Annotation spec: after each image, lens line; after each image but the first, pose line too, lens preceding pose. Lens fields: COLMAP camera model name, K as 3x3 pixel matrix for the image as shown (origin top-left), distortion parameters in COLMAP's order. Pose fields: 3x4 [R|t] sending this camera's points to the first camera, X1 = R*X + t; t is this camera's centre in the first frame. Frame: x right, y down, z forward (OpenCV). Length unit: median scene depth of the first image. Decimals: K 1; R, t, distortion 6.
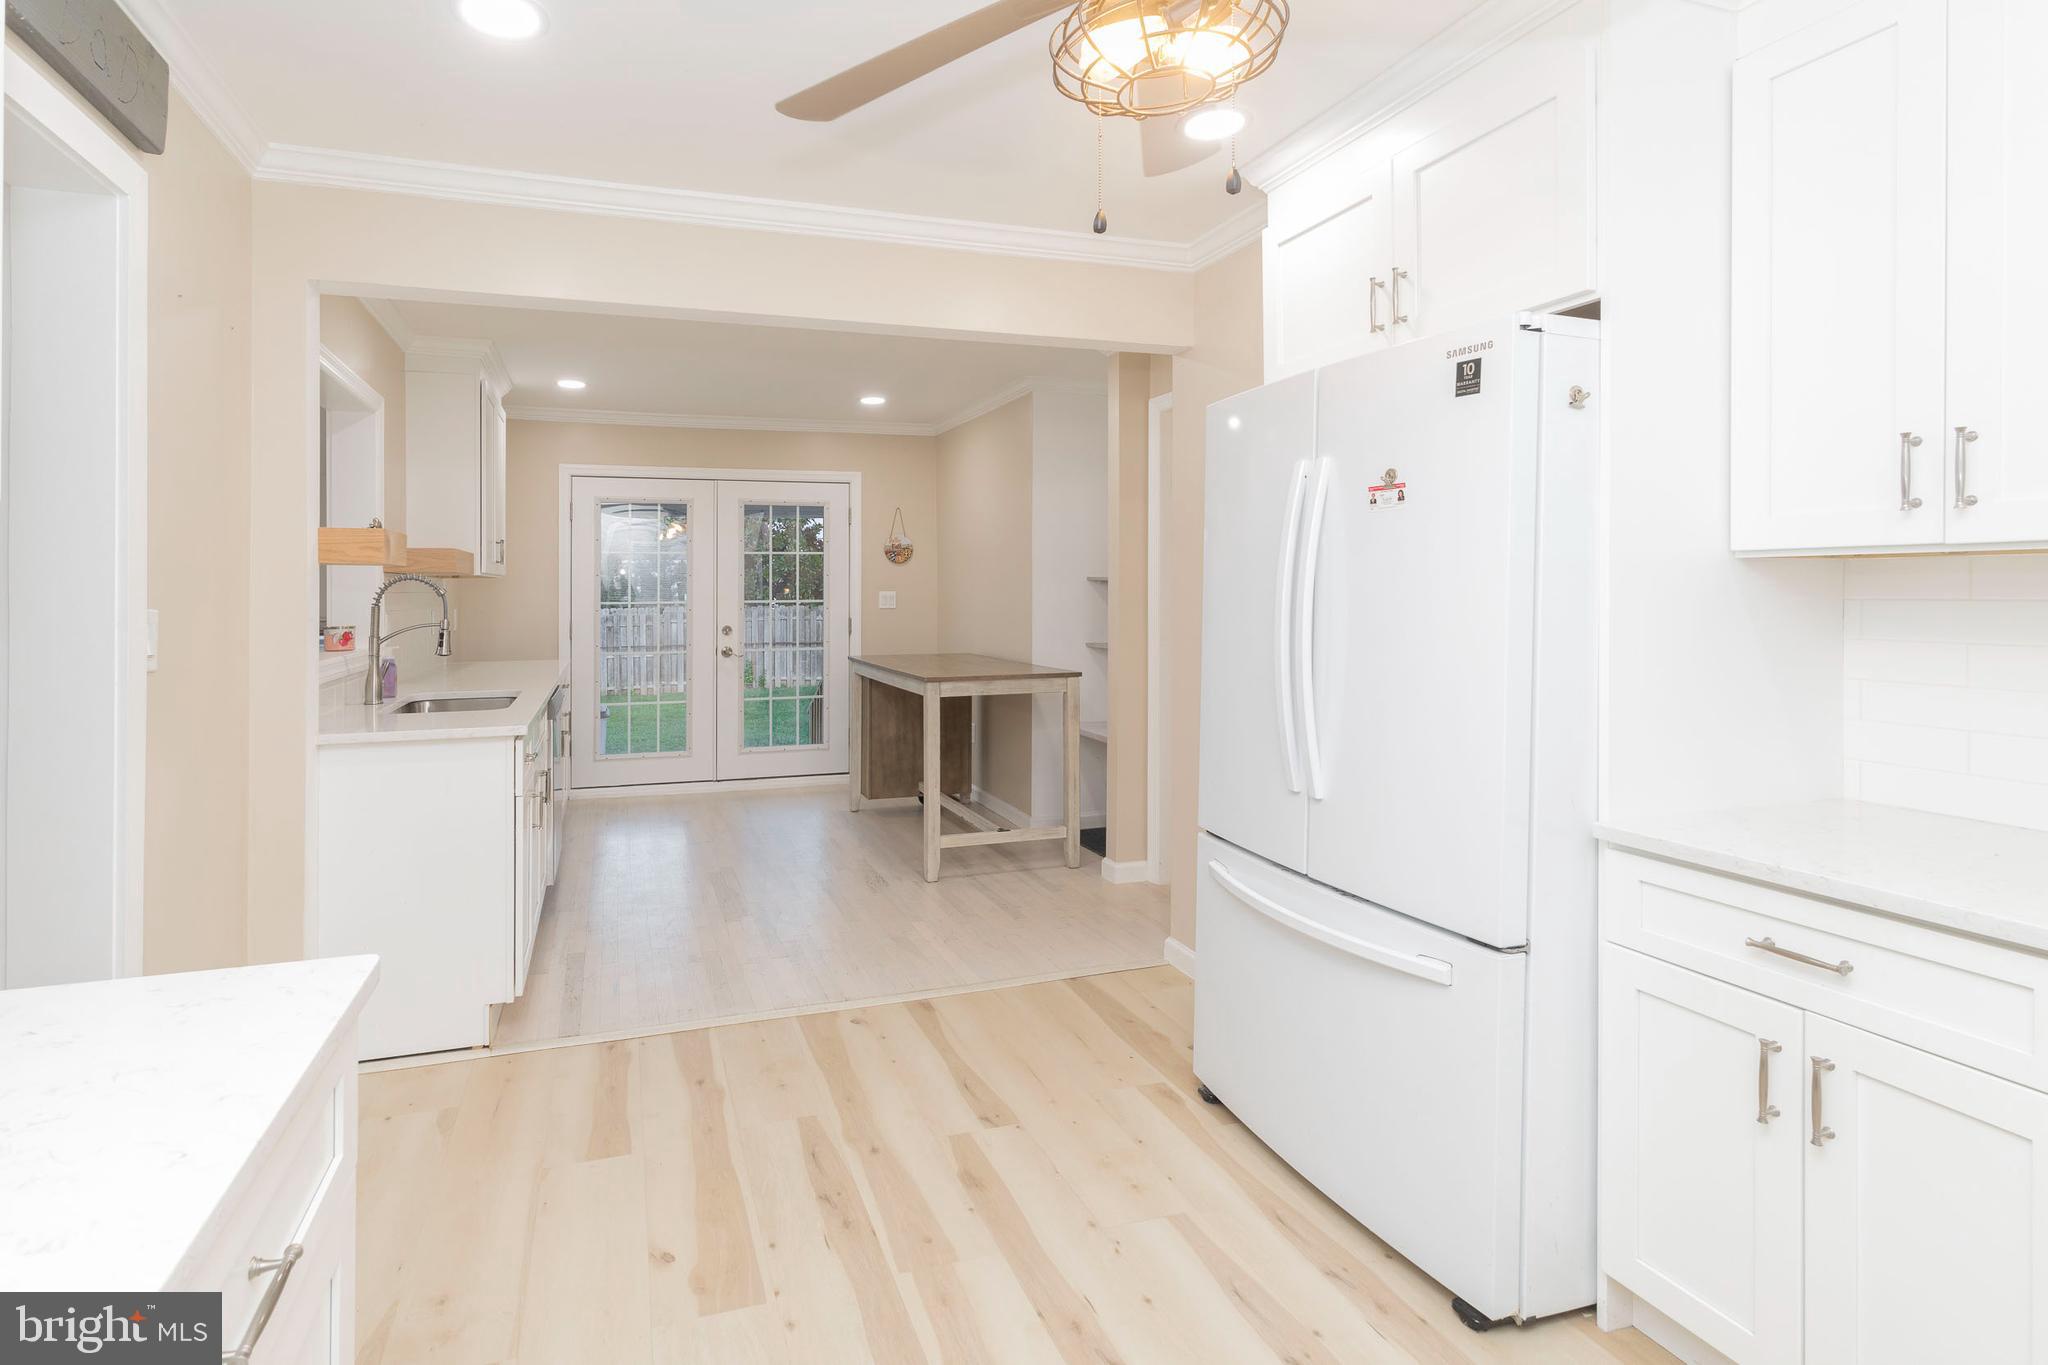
lens RADIAL K [[1001.7, 0, 926.9], [0, 1001.7, 616.1], [0, 0, 1]] dist [-0.007302, 0.006691]
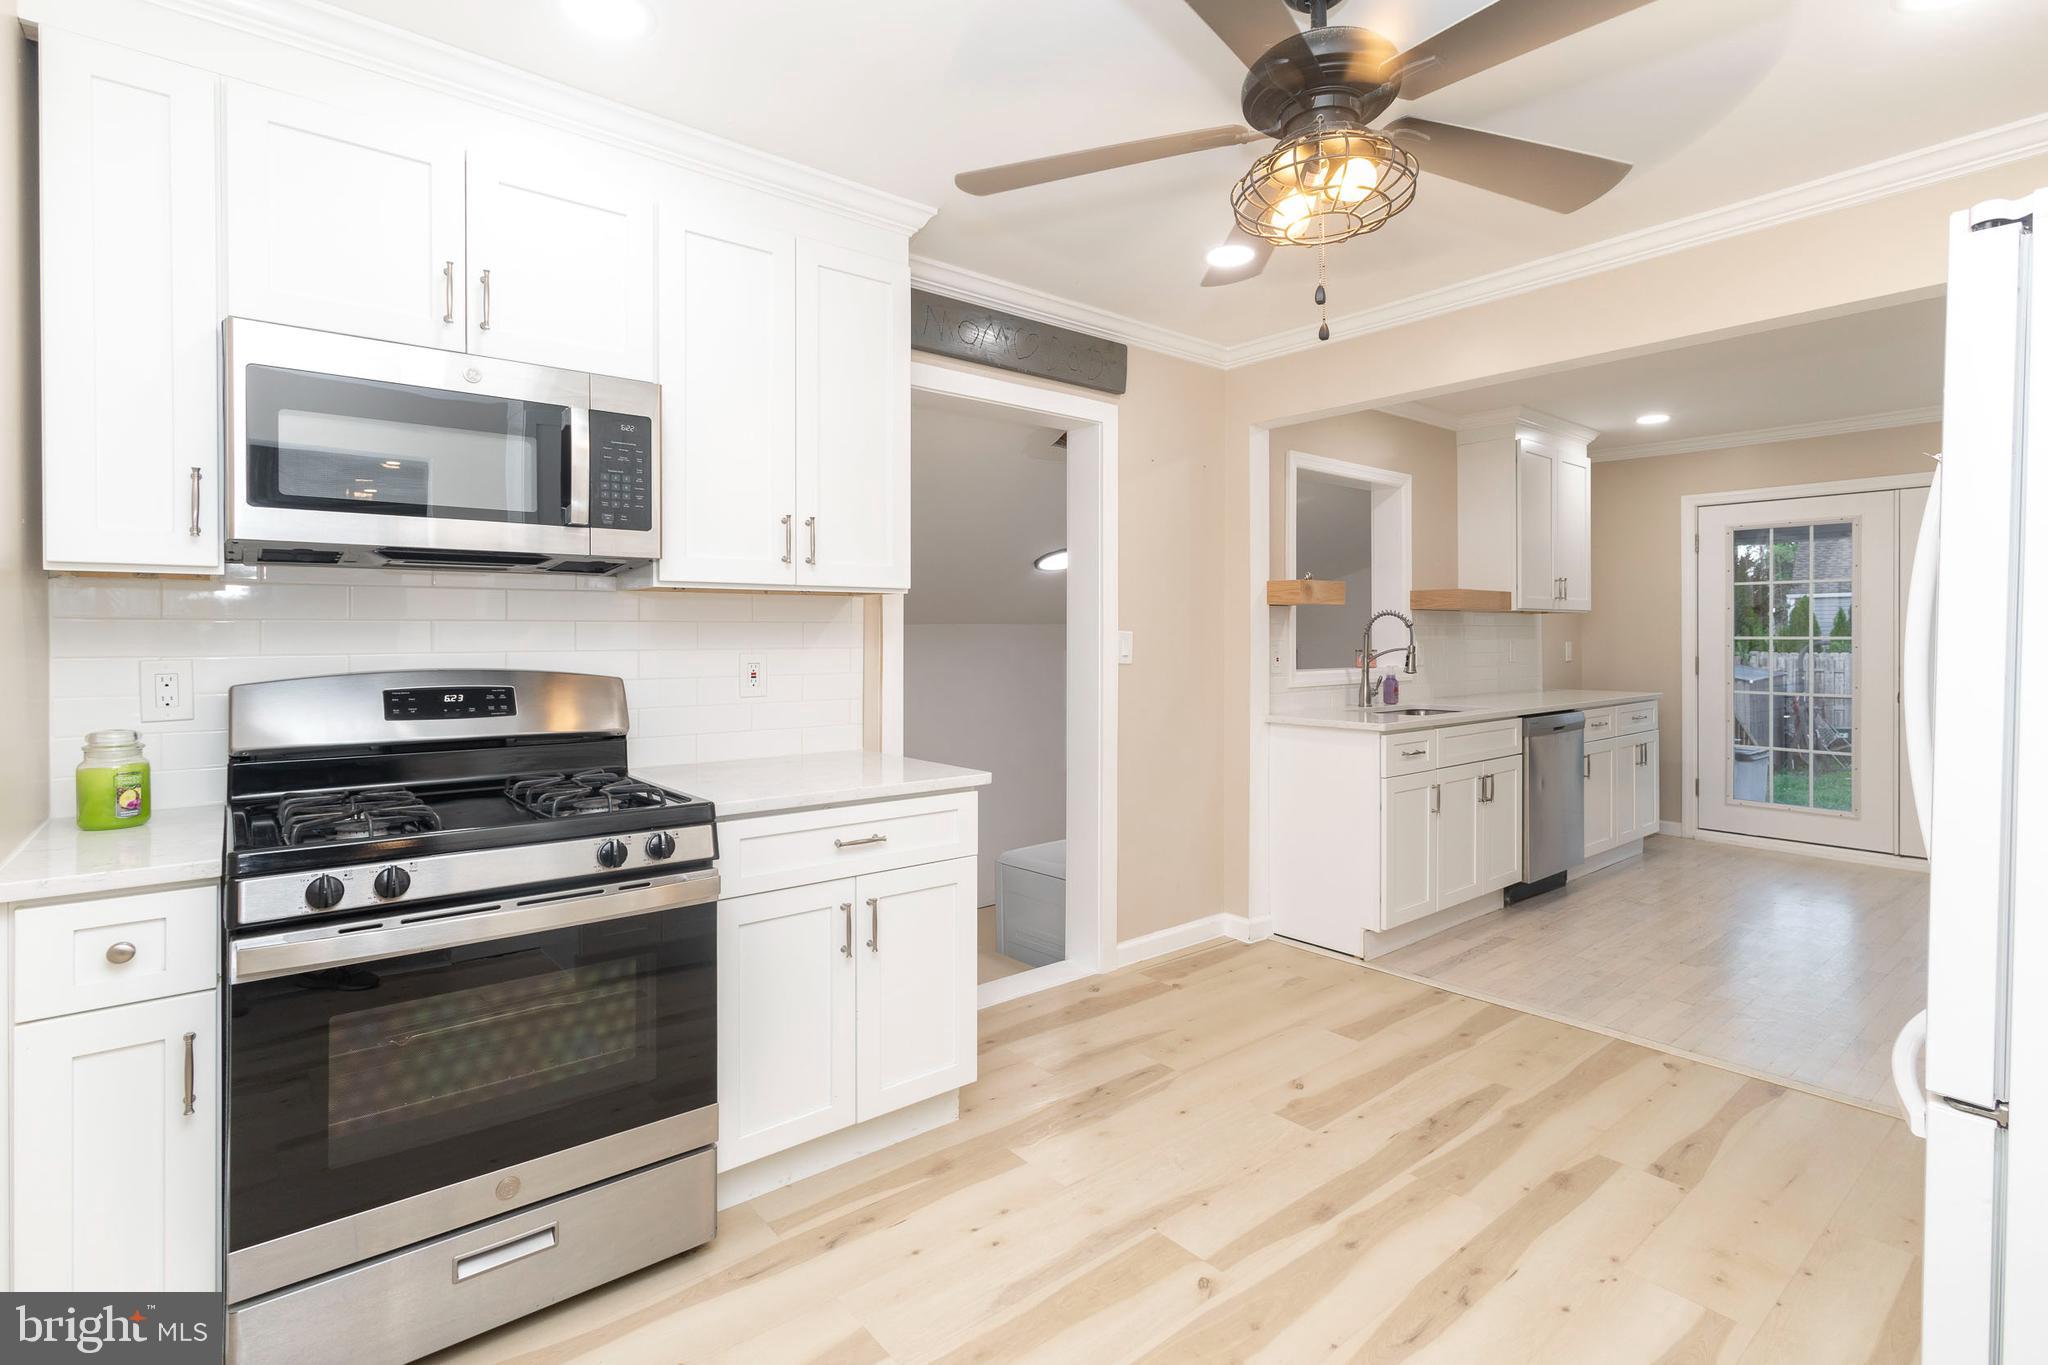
lens RADIAL K [[1001.7, 0, 1025.7], [0, 1001.7, 645.8], [0, 0, 1]] dist [-0.007302, 0.006691]
pose [[0.374477, 0.008353, -0.927199, 0.656470], [-0.019782, 0.999804, 0.001017, 0.016109], [0.927025, 0.017961, 0.374569, 0.070515]]
